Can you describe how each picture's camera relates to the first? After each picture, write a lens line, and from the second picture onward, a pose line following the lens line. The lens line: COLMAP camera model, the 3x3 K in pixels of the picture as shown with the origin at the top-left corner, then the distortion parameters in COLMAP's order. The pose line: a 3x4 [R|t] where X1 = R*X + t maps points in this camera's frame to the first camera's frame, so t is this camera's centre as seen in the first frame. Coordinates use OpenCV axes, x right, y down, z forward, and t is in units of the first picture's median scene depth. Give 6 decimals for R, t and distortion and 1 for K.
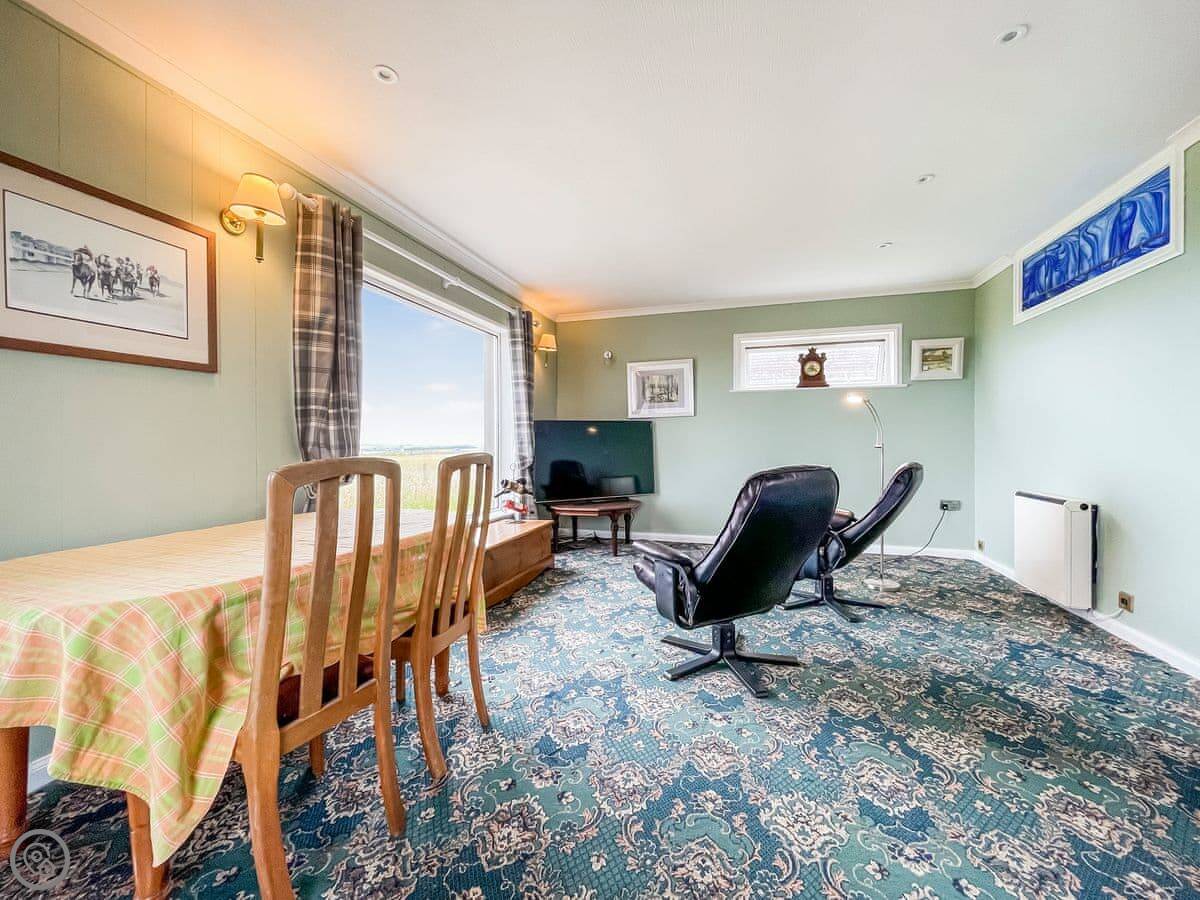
lens RADIAL K [[503.0, 0, 606.4], [0, 503.0, 448.8], [0, 0, 1]] dist [-0.013952, -0.000127]
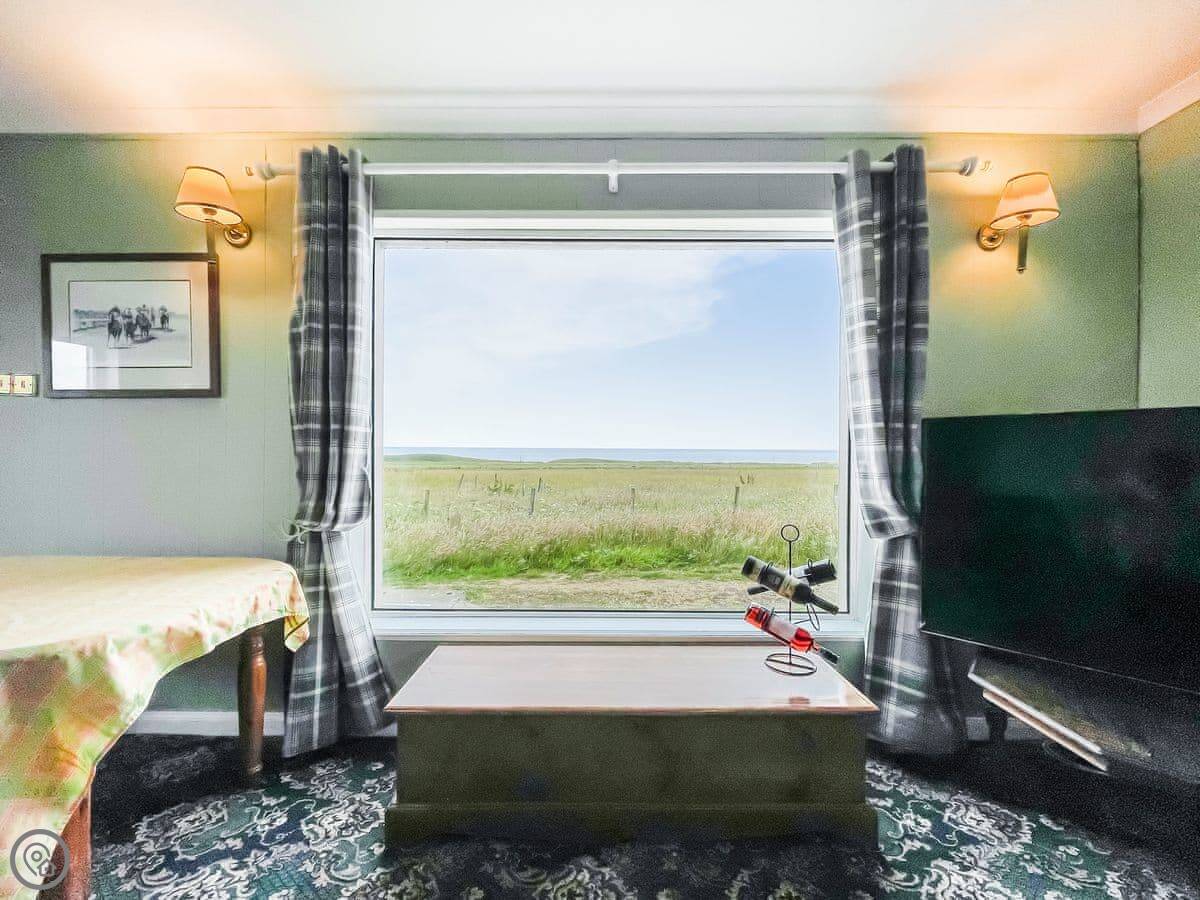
lens RADIAL K [[496.0, 0, 608.8], [0, 496.0, 443.9], [0, 0, 1]] dist [-0.008795, -0.000435]
pose [[0.264643, 0.004816, -0.964335, 0.292140], [-0.020560, 0.999788, -0.000649, -0.062402], [0.964127, 0.019998, 0.264686, 1.244550]]
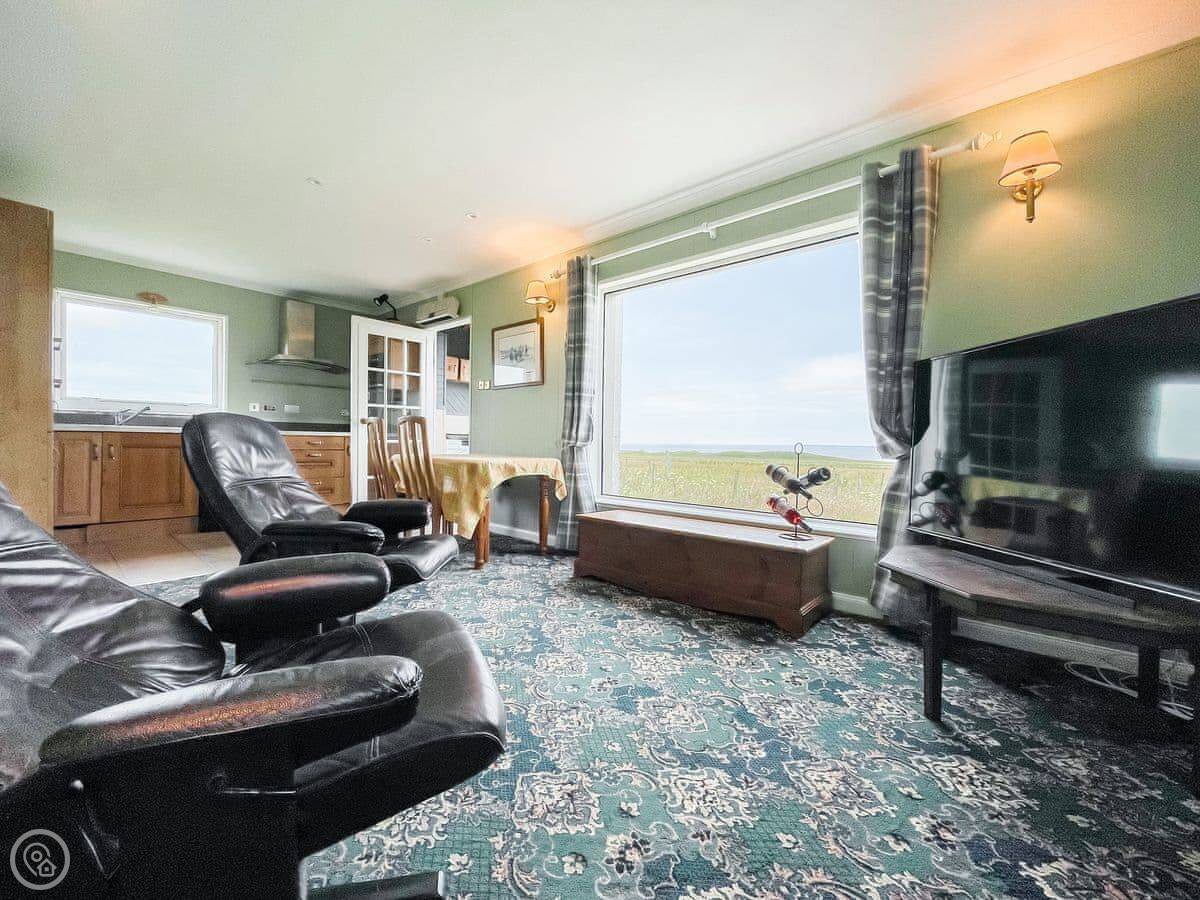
lens RADIAL K [[496.0, 0, 595.7], [0, 496.0, 449.1], [0, 0, 1]] dist [-0.008795, -0.000435]
pose [[-0.438051, 0.010827, -0.898885, 0.808157], [-0.028677, 0.999250, 0.026012, 0.046875], [0.898492, 0.037172, -0.437412, 1.762757]]
